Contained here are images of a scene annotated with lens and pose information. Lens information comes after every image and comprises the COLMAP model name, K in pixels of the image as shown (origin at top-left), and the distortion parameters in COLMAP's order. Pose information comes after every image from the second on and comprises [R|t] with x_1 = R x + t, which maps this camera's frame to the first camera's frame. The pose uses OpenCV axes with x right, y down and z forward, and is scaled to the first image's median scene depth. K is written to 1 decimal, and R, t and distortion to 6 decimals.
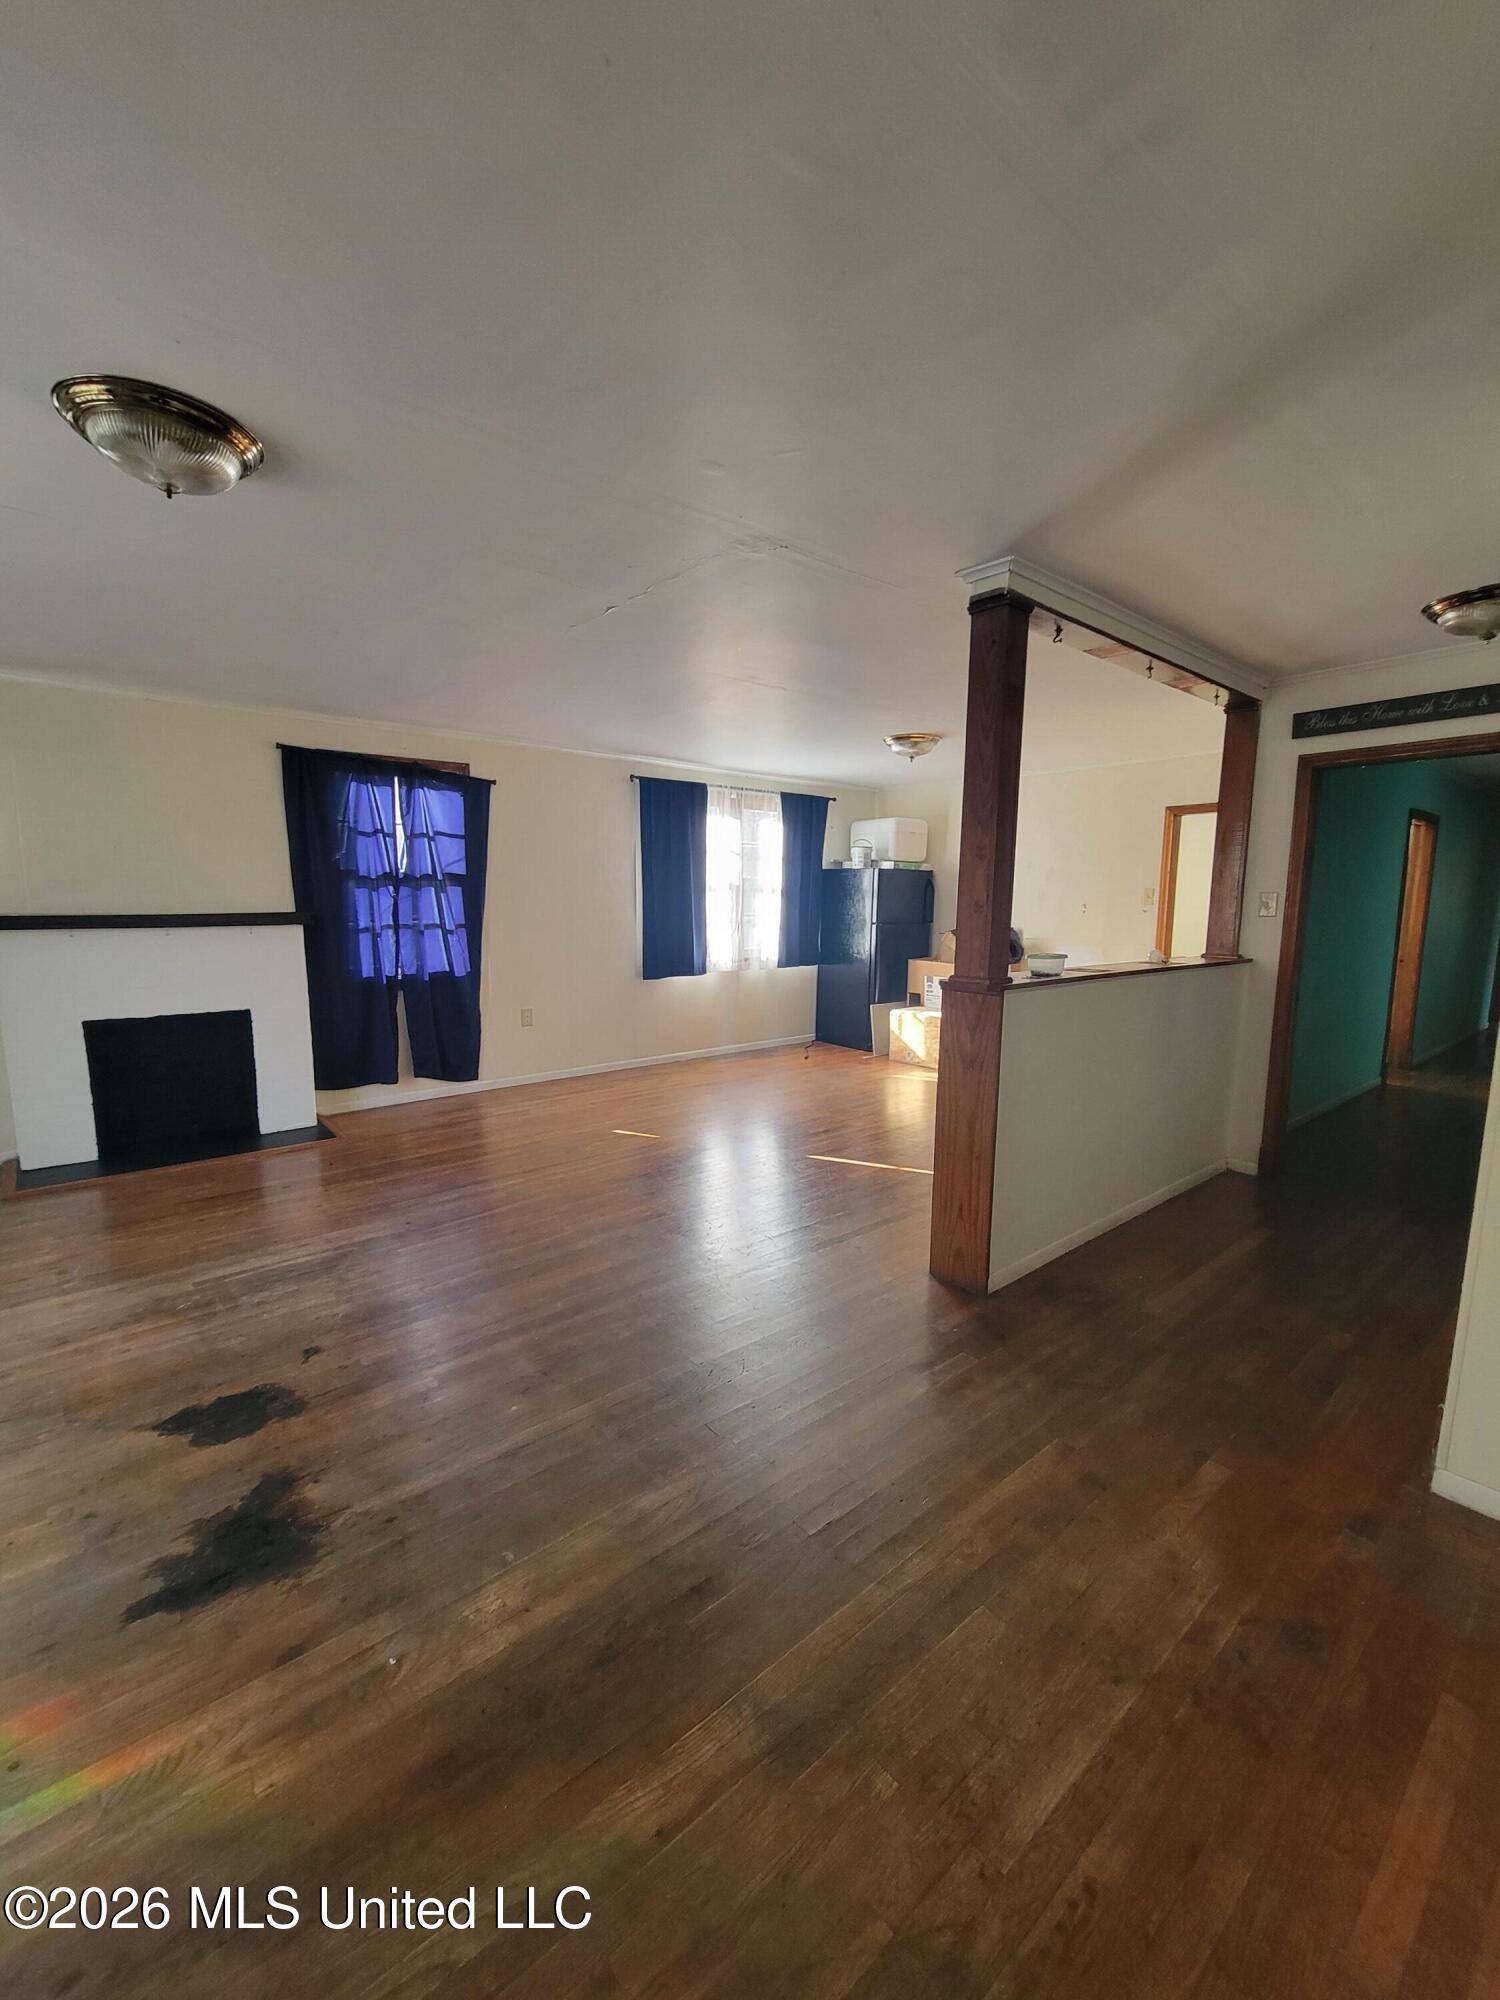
lens RADIAL K [[819.4, 0, 744.0], [0, 819.4, 1018.7], [0, 0, 1]] dist [-0.001989, -0.000388]
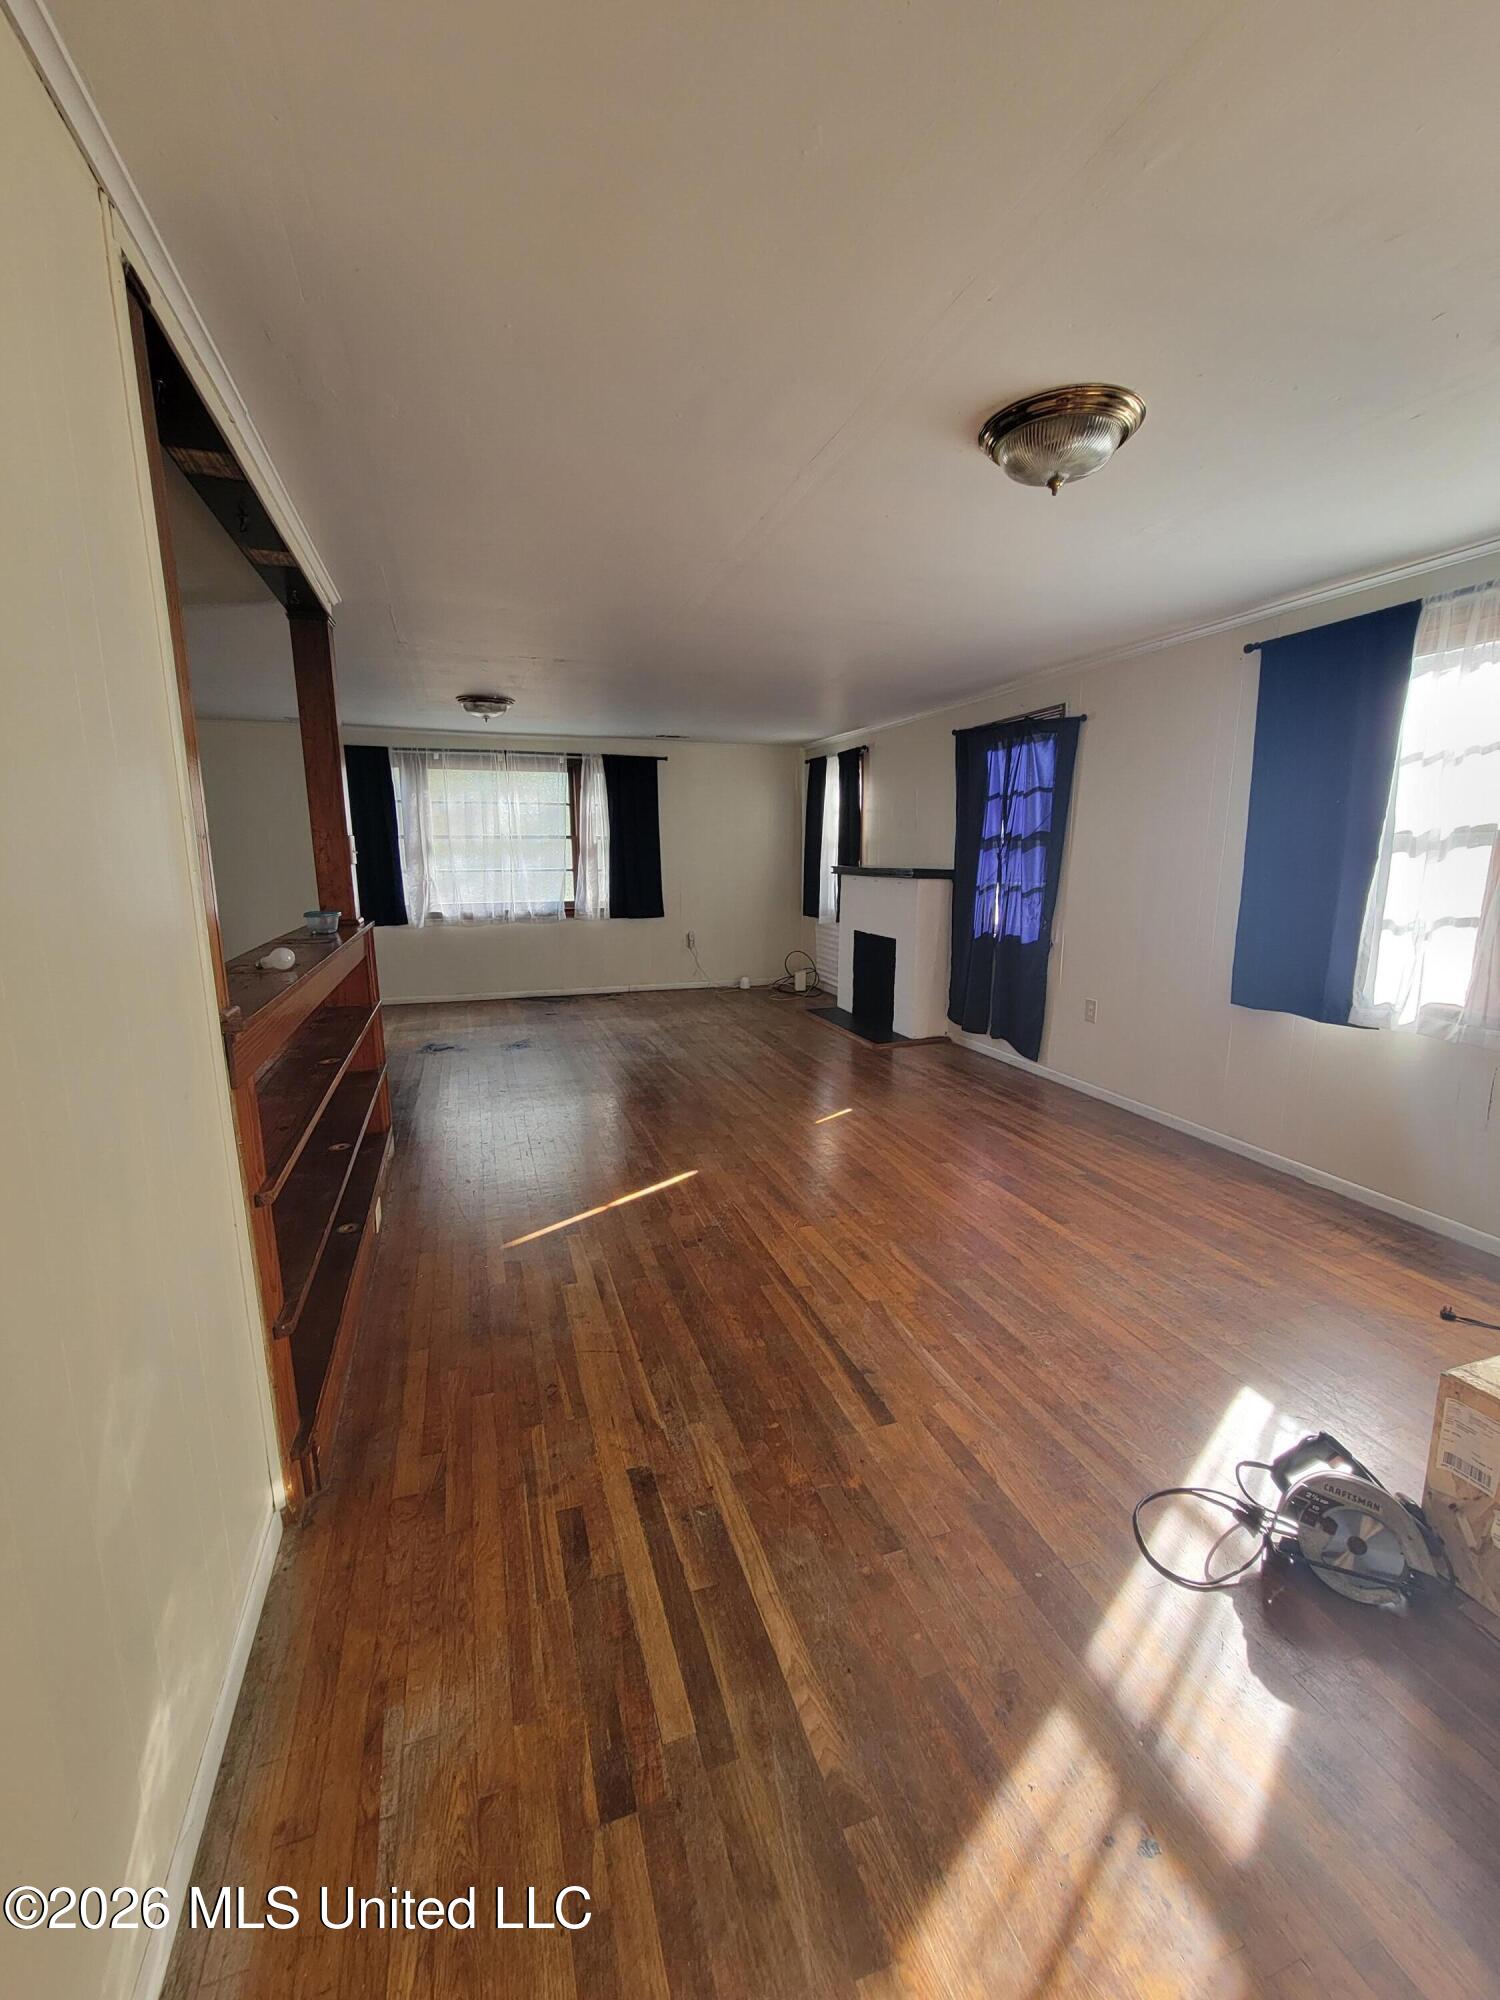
lens RADIAL K [[819.4, 0, 744.0], [0, 819.4, 1018.7], [0, 0, 1]] dist [-0.001989, -0.000388]
pose [[-0.366786, 0.186312, -0.911458, 0.657369], [-0.139624, 0.957619, 0.251935, -0.166220], [0.919768, 0.219667, -0.325228, 1.066321]]
